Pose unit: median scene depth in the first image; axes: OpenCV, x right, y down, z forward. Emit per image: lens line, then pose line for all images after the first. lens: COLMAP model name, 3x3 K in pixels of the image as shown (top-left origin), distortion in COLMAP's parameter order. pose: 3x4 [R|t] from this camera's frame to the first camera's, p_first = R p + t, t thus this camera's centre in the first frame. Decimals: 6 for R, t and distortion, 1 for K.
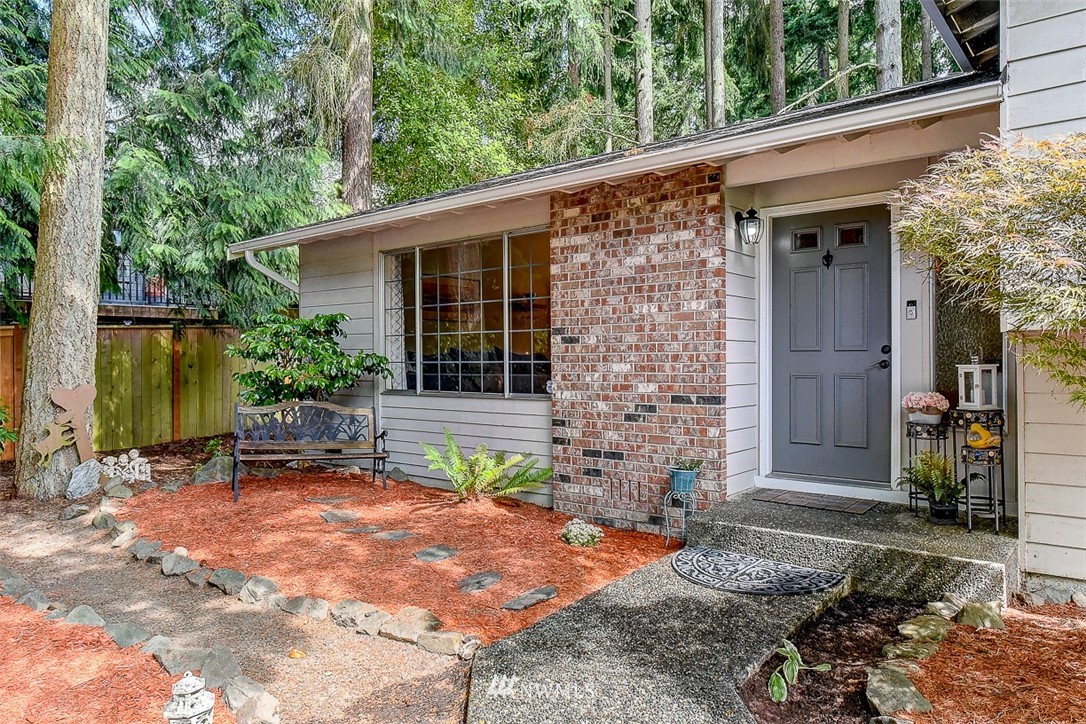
lens RADIAL K [[736.1, 0, 542.2], [0, 736.1, 362.2], [0, 0, 1]] dist [0.010696, 0.001903]
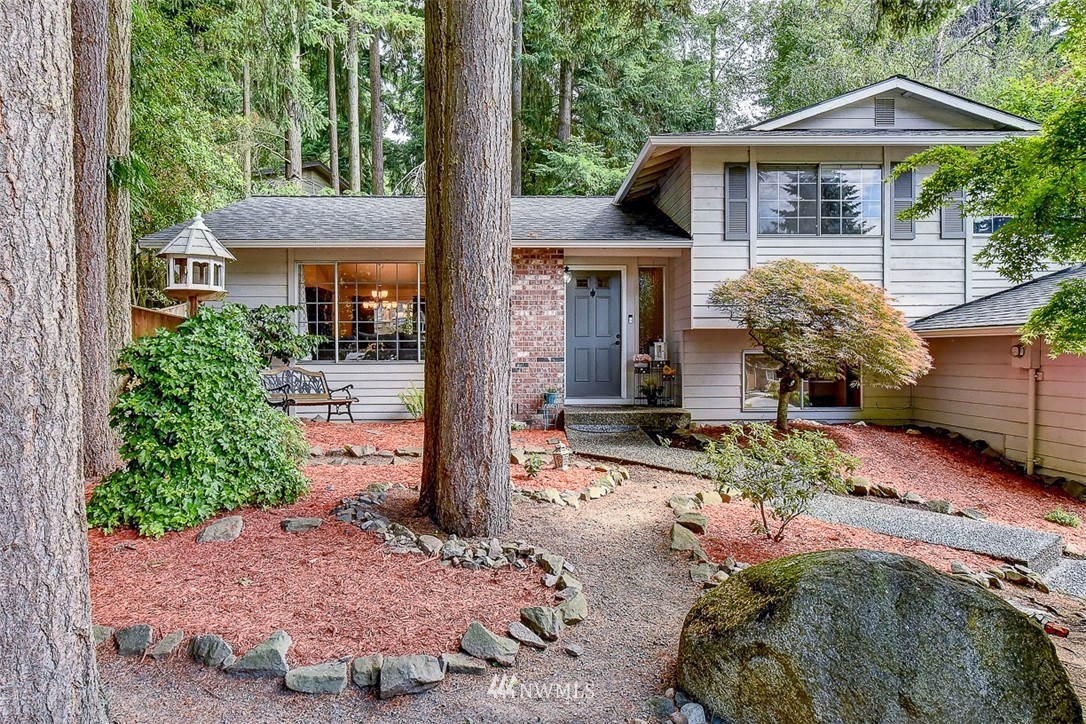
lens RADIAL K [[736.1, 0, 543.3], [0, 736.1, 360.8], [0, 0, 1]] dist [0.010696, 0.001903]
pose [[0.747484, -0.004141, 0.664267, -1.127015], [-0.000494, 0.999977, 0.006790, 0.040073], [-0.664280, -0.005403, 0.747465, -0.488106]]
